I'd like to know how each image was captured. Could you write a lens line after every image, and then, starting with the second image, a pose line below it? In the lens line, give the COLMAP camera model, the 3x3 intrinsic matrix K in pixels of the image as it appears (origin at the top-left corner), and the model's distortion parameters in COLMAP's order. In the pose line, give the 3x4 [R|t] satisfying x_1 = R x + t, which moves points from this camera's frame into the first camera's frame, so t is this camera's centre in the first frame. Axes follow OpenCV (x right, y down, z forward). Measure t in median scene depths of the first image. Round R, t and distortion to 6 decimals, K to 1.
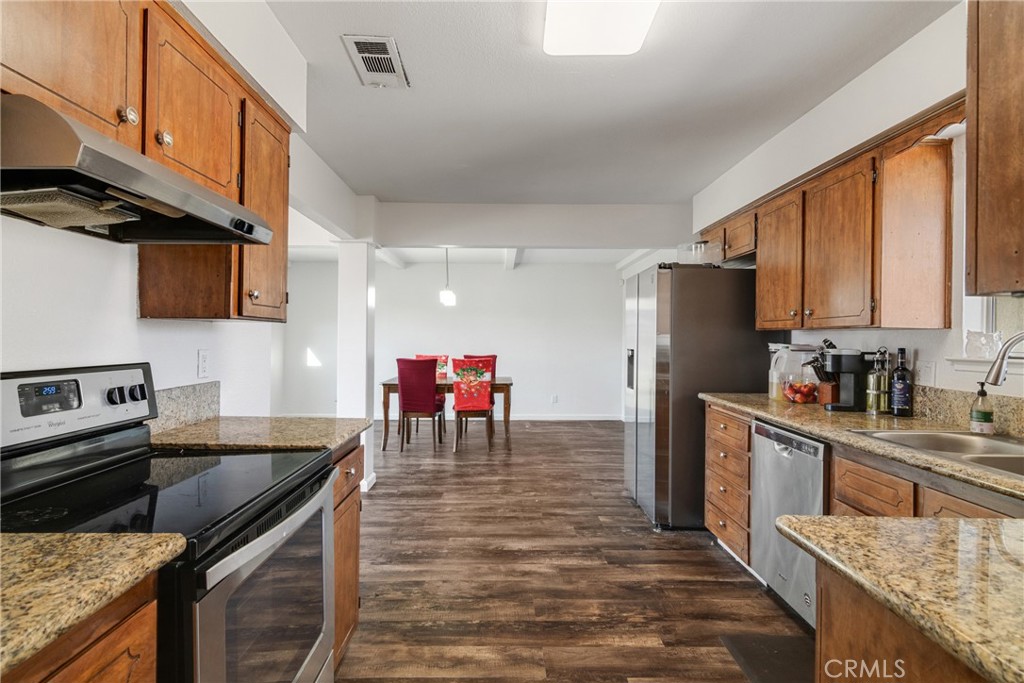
lens RADIAL K [[532.0, 0, 510.8], [0, 532.0, 341.2], [0, 0, 1]] dist [-0.003120, -0.003057]
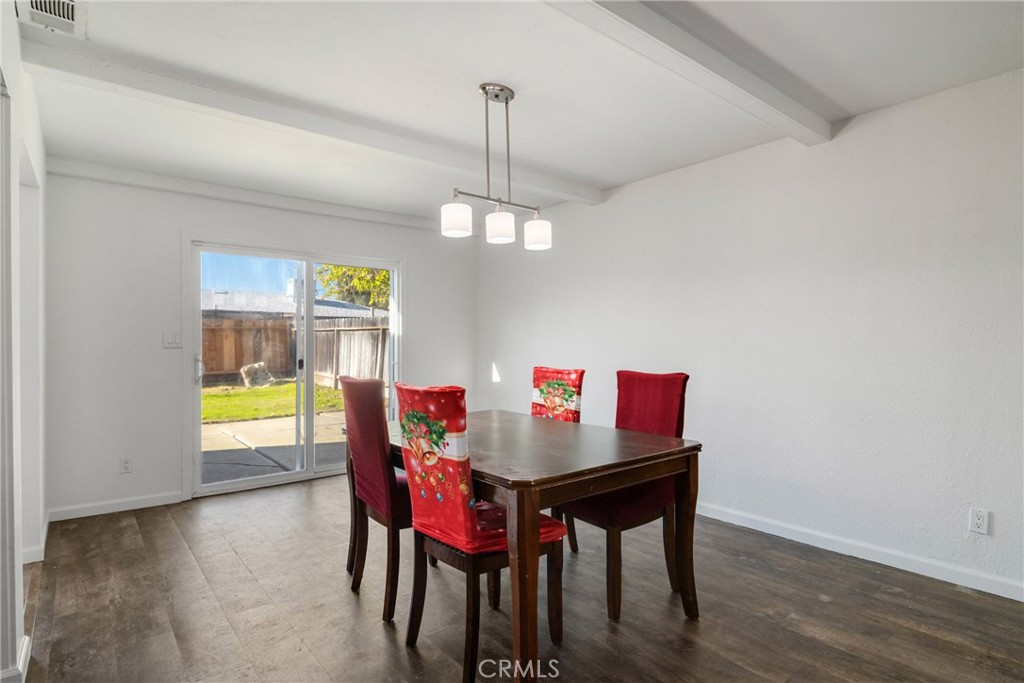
lens RADIAL K [[532.0, 0, 510.1], [0, 532.0, 342.8], [0, 0, 1]] dist [-0.003120, -0.003057]
pose [[0.610747, -0.005172, -0.791809, 0.218245], [0.004755, 0.999985, -0.002864, 0.007712], [0.791811, -0.002016, 0.610763, 0.834159]]
